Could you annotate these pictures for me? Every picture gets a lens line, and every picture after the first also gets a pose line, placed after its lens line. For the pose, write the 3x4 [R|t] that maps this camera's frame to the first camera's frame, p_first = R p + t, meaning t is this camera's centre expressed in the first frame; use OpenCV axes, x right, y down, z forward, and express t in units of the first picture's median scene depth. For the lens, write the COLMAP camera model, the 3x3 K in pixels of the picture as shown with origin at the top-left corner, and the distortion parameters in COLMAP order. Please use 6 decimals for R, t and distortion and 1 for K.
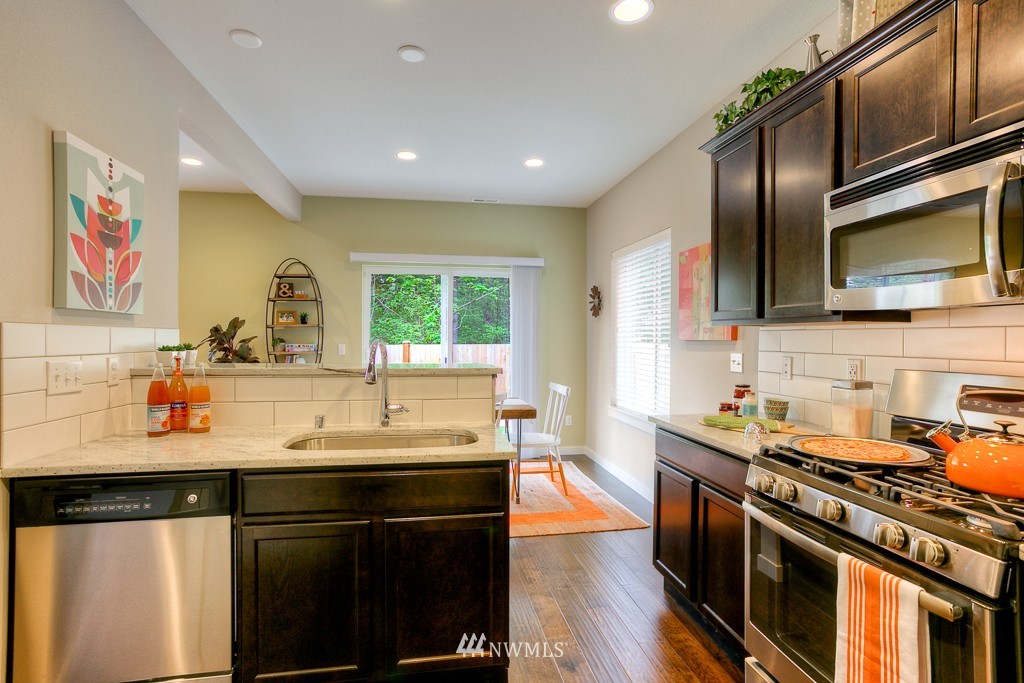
lens RADIAL K [[504.5, 0, 506.3], [0, 504.5, 334.6], [0, 0, 1]] dist [-0.019598, 0.005222]
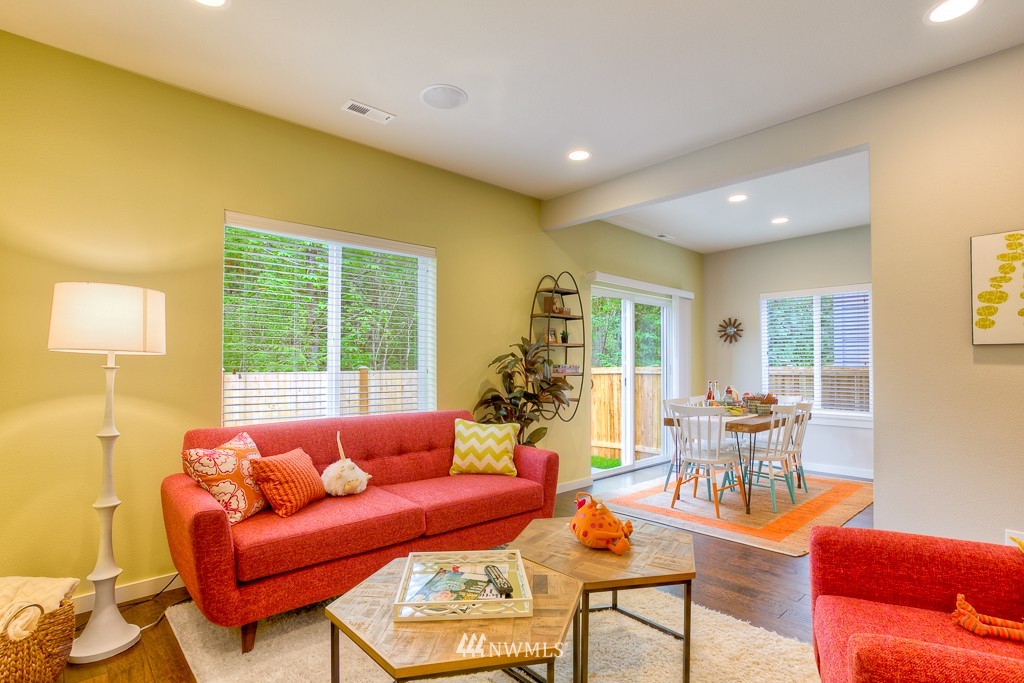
lens RADIAL K [[504.5, 0, 509.9], [0, 504.5, 368.3], [0, 0, 1]] dist [-0.019598, 0.005222]
pose [[0.834768, -0.005929, 0.550570, -1.950846], [-0.000177, 0.999939, 0.011037, 0.027628], [-0.550602, -0.009311, 0.834716, 0.527788]]
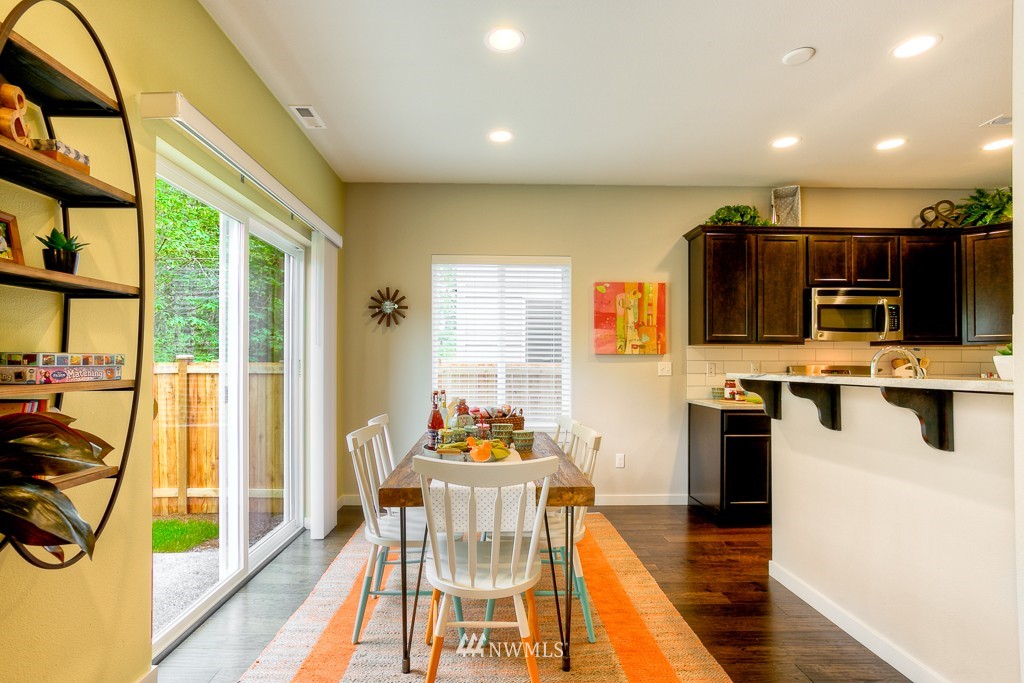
lens RADIAL K [[504.5, 0, 506.9], [0, 504.5, 350.6], [0, 0, 1]] dist [-0.019598, 0.005222]
pose [[0.124198, 0.020939, 0.992037, -1.218277], [-0.007014, 0.999771, -0.020224, 0.038934], [-0.992233, -0.004447, 0.124316, 1.434833]]
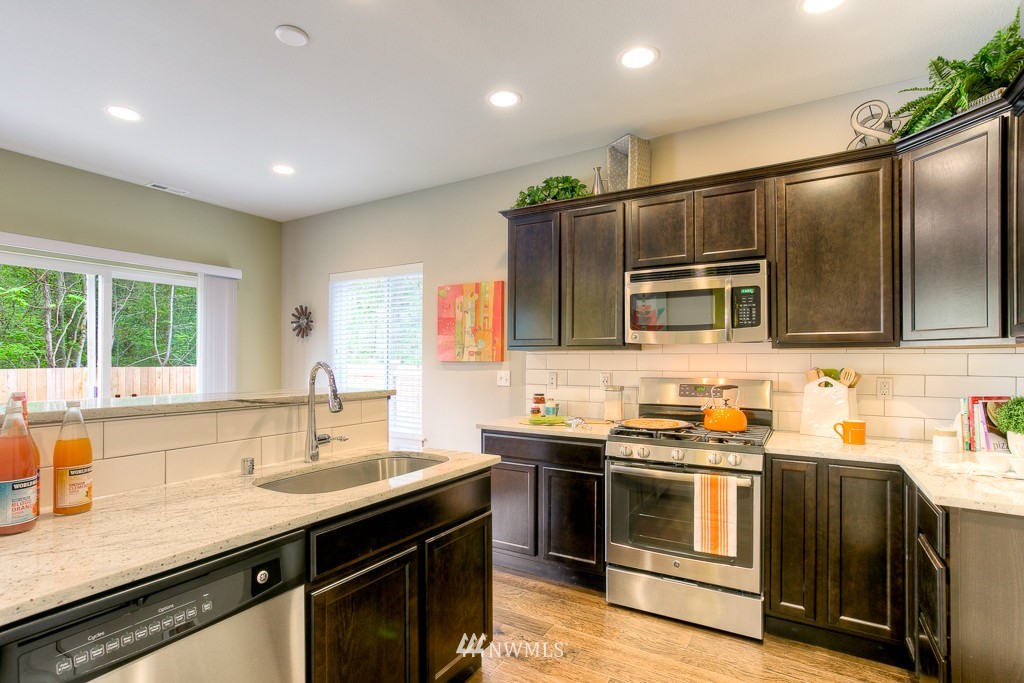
lens RADIAL K [[504.5, 0, 506.6], [0, 504.5, 357.6], [0, 0, 1]] dist [-0.019598, 0.005222]
pose [[0.650765, 0.000089, 0.759279, -0.607228], [-0.003079, 0.999992, 0.002522, -0.002053], [-0.759273, -0.003979, 0.650760, 0.149118]]
